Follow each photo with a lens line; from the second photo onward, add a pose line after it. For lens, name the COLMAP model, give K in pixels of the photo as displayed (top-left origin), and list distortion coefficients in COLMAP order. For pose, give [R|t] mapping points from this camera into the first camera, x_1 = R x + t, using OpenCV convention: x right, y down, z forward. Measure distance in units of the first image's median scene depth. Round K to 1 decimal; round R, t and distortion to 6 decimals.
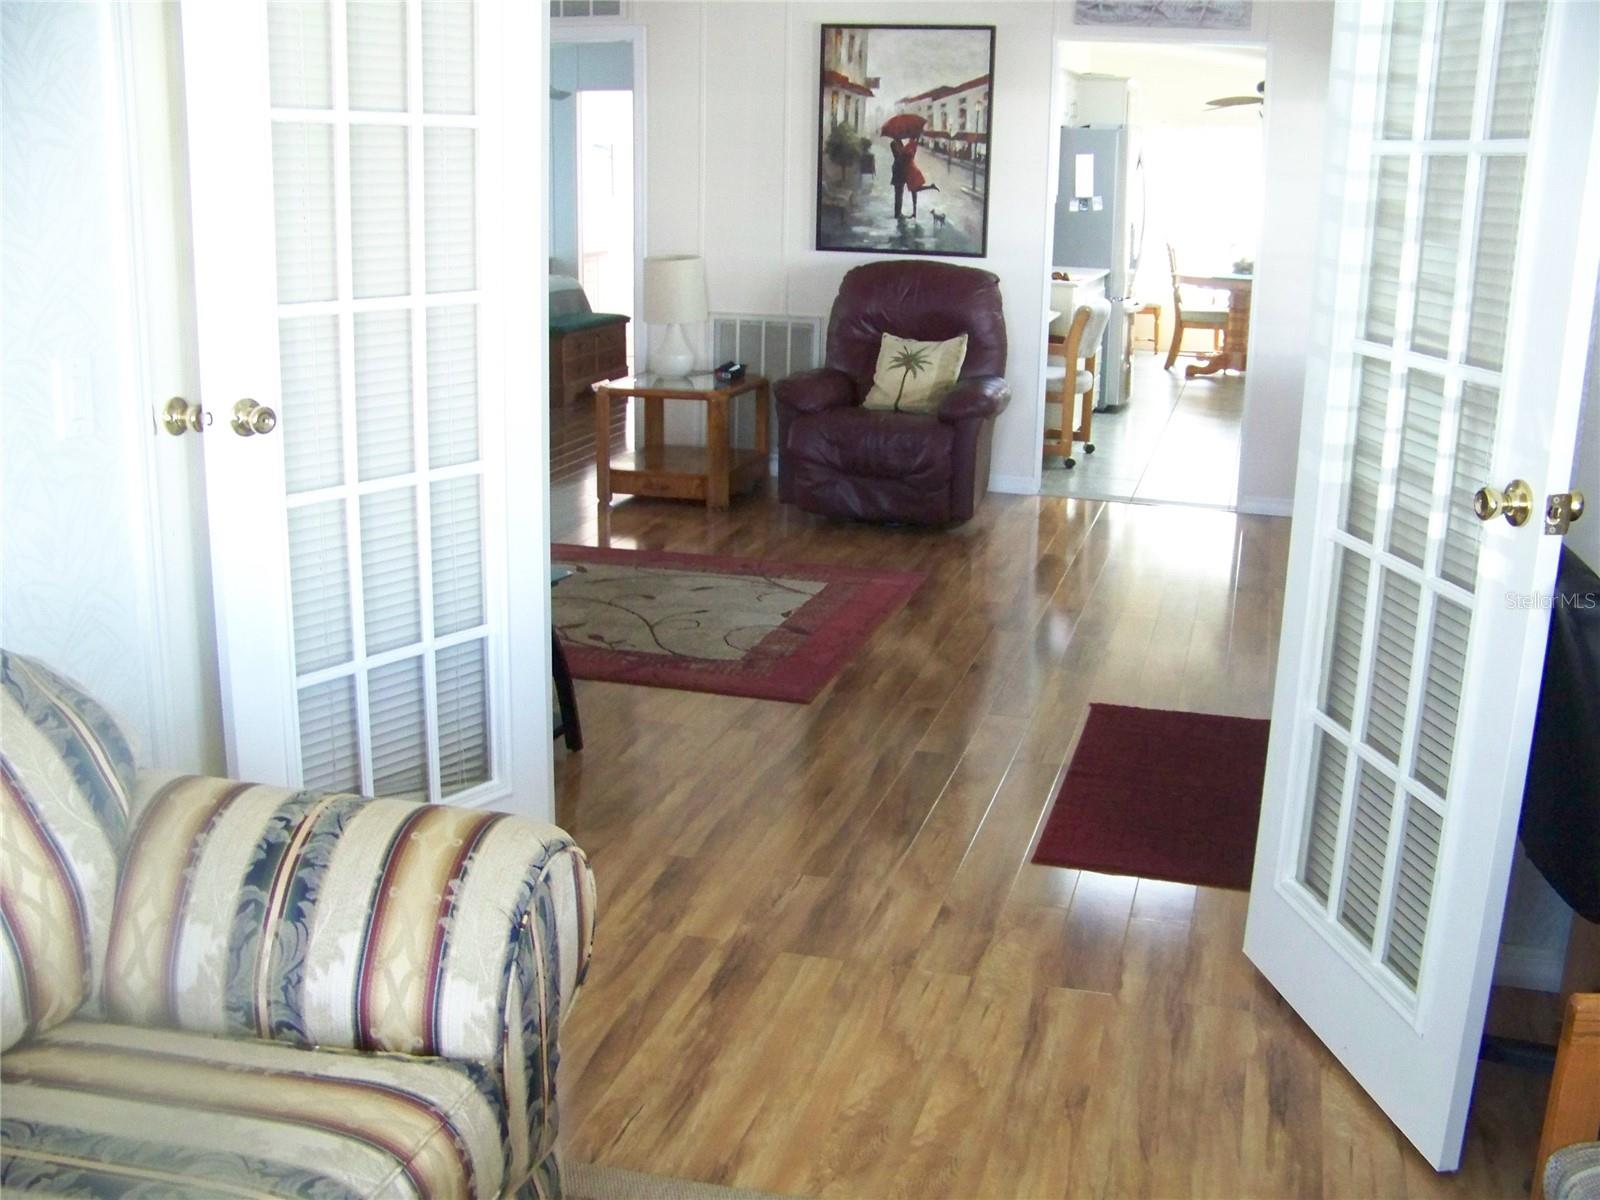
lens RADIAL K [[1712.7, 0, 800.0], [0, 1712.7, 600.0], [0, 0, 1]] dist [-0.254004, 0.343195]
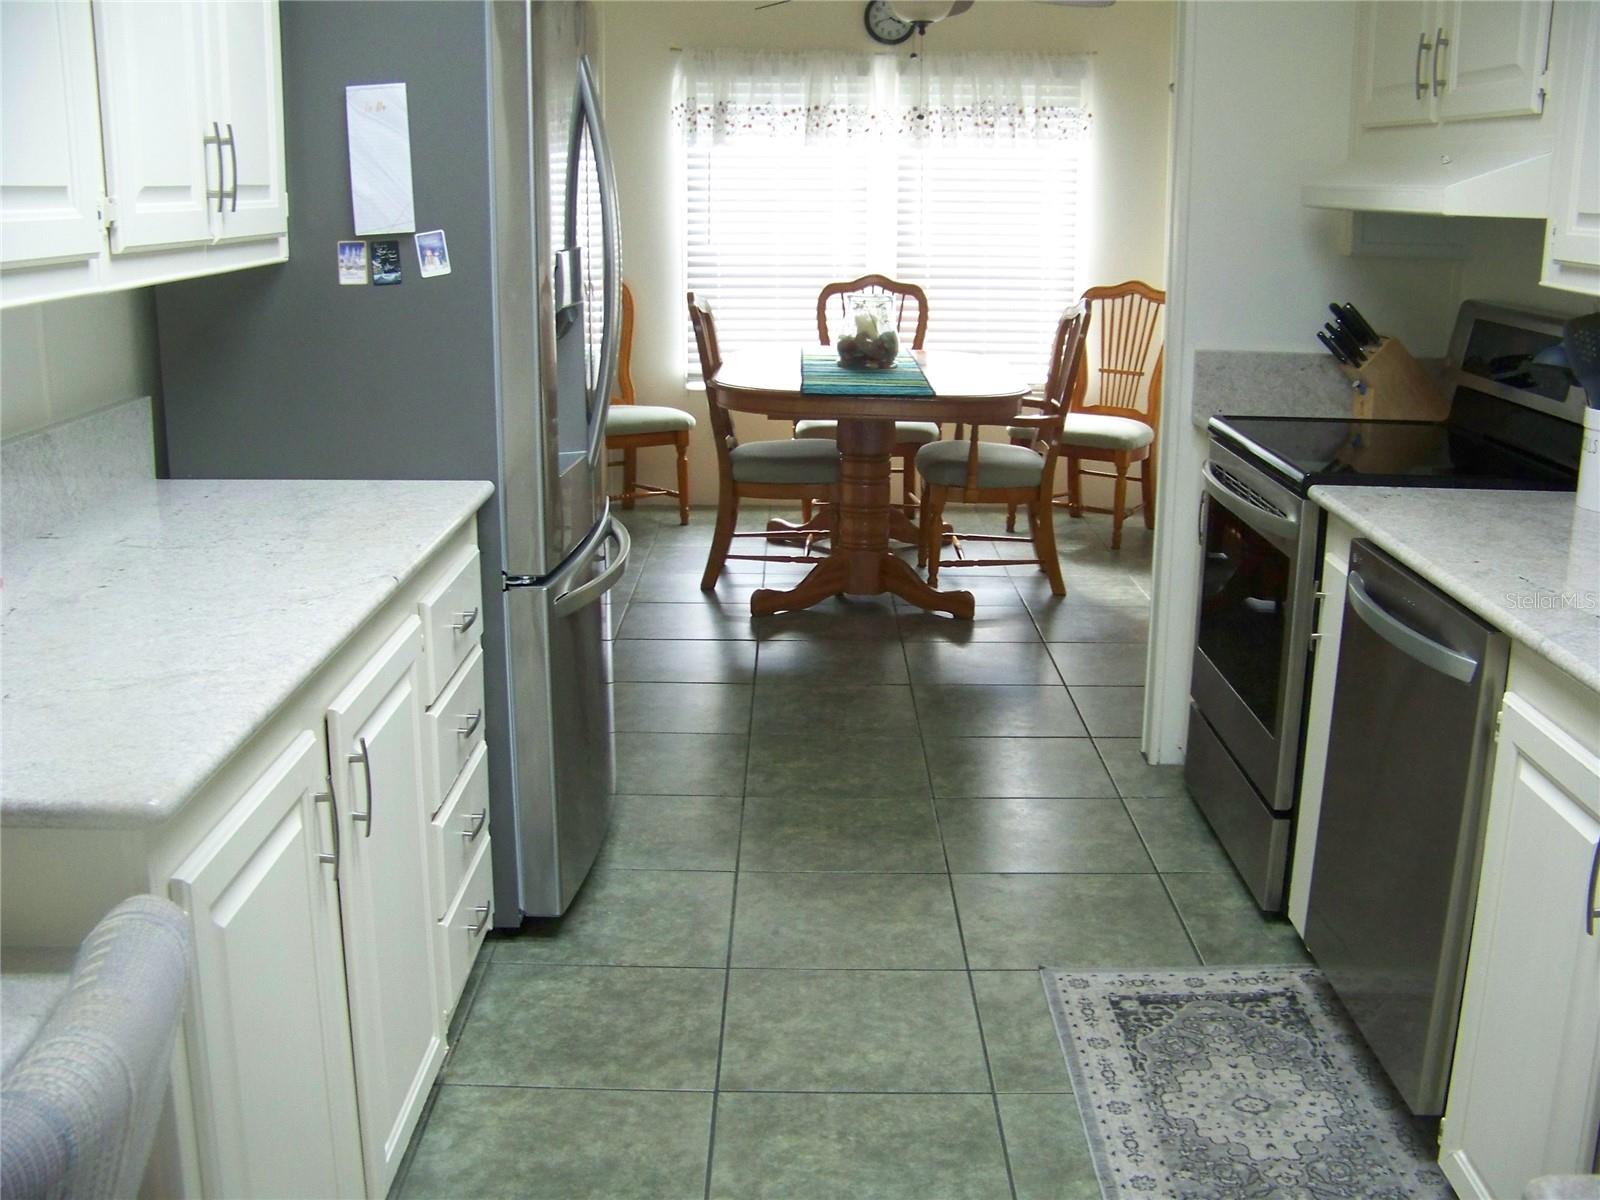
lens RADIAL K [[1712.7, 0, 800.0], [0, 1712.7, 600.0], [0, 0, 1]] dist [-0.254004, 0.343195]
pose [[0.963525, -0.078612, 0.255810, 0.158298], [0.076932, 0.996898, 0.016587, -0.176938], [-0.256321, 0.003698, 0.966585, 0.706963]]
